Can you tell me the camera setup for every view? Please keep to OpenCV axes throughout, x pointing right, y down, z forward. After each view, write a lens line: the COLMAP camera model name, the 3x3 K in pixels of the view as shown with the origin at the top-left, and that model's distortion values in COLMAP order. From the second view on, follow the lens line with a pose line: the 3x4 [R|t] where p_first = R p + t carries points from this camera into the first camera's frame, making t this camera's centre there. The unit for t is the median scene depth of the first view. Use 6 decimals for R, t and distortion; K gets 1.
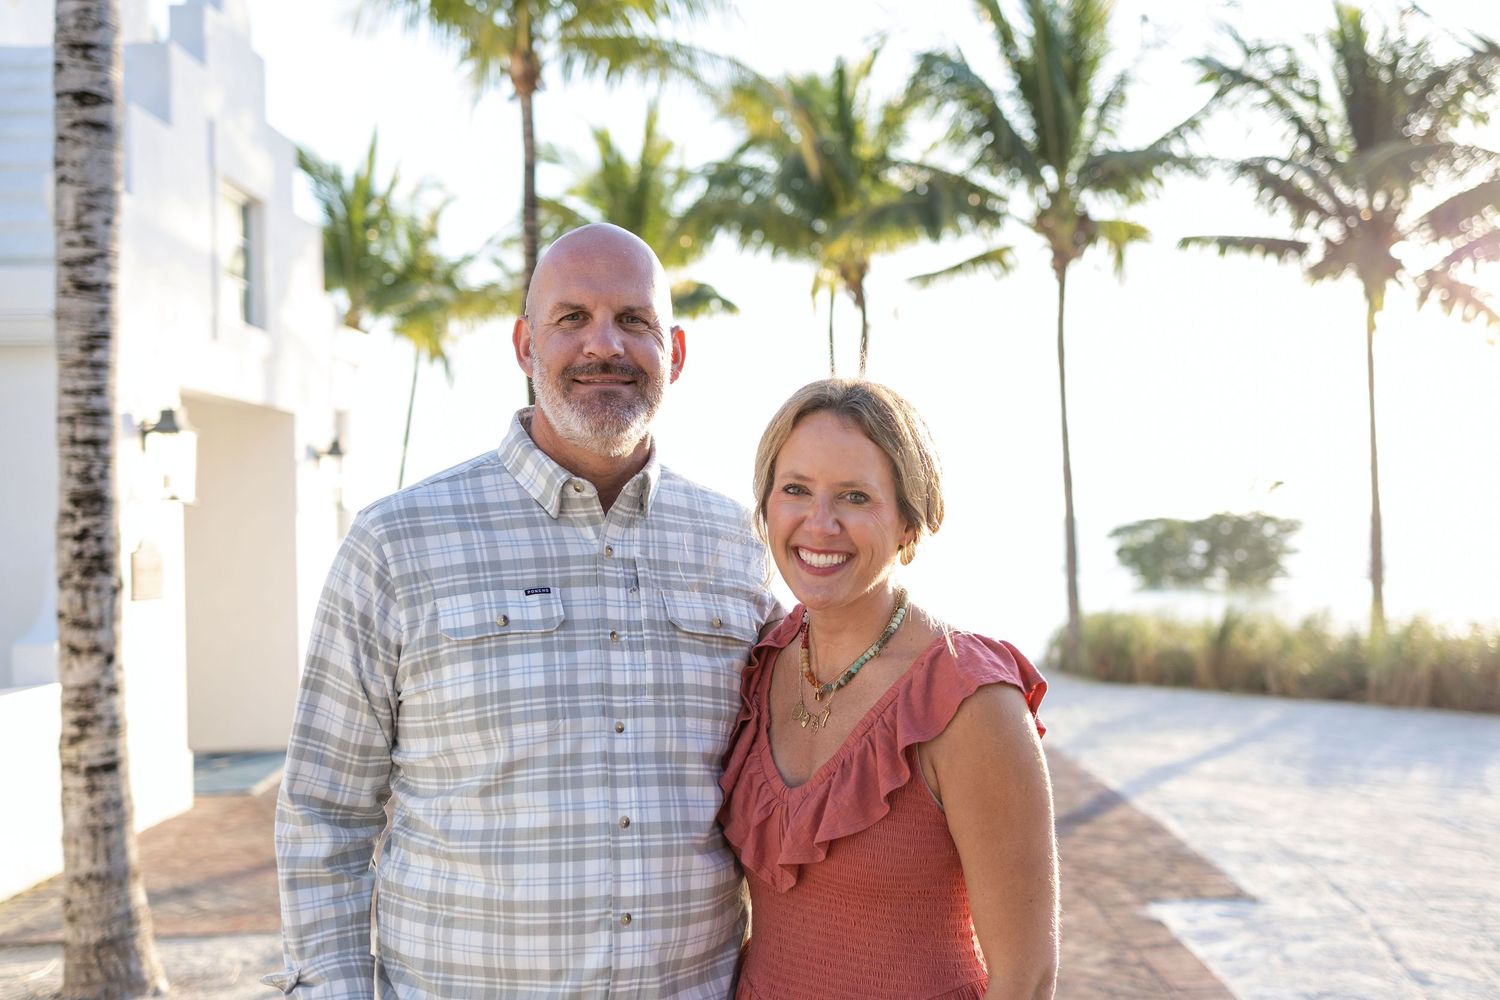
lens RADIAL K [[1210.5, 0, 753.4], [0, 1210.5, 540.3], [0, 0, 1]] dist [-0.008904, 0.002779]
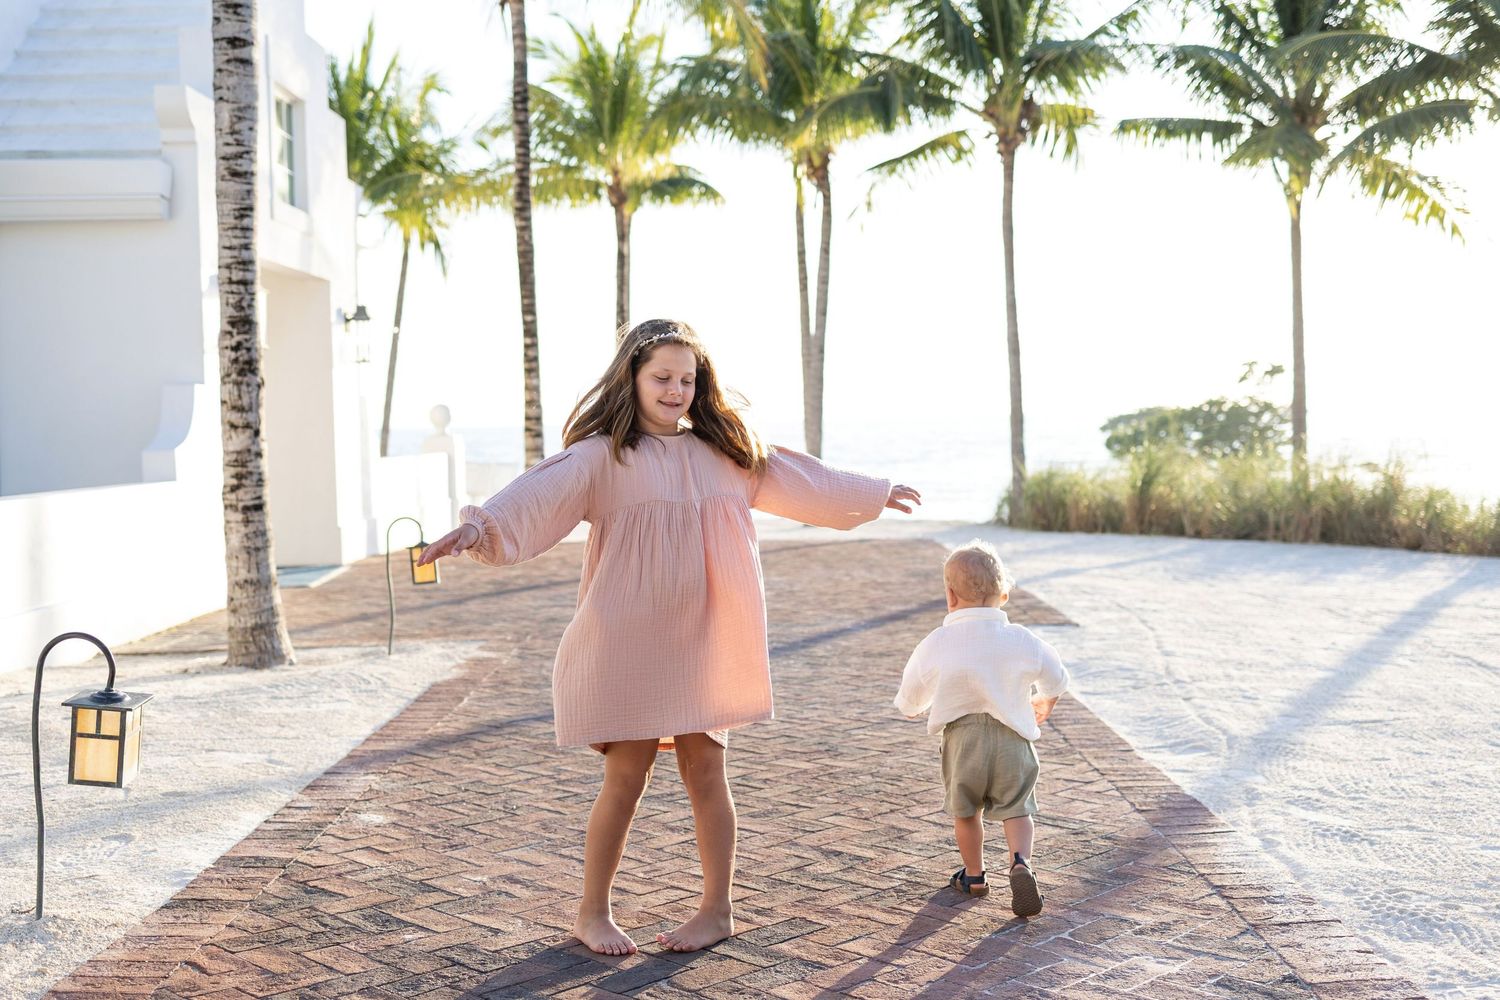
lens RADIAL K [[1325.5, 0, 728.1], [0, 1325.5, 496.4], [0, 0, 1]] dist [0.005113, 0.003653]
pose [[0.999895, -0.003342, -0.014099, 0.054947], [0.003814, 0.999431, 0.033525, 0.123327], [0.013979, -0.033575, 0.999338, -0.586285]]
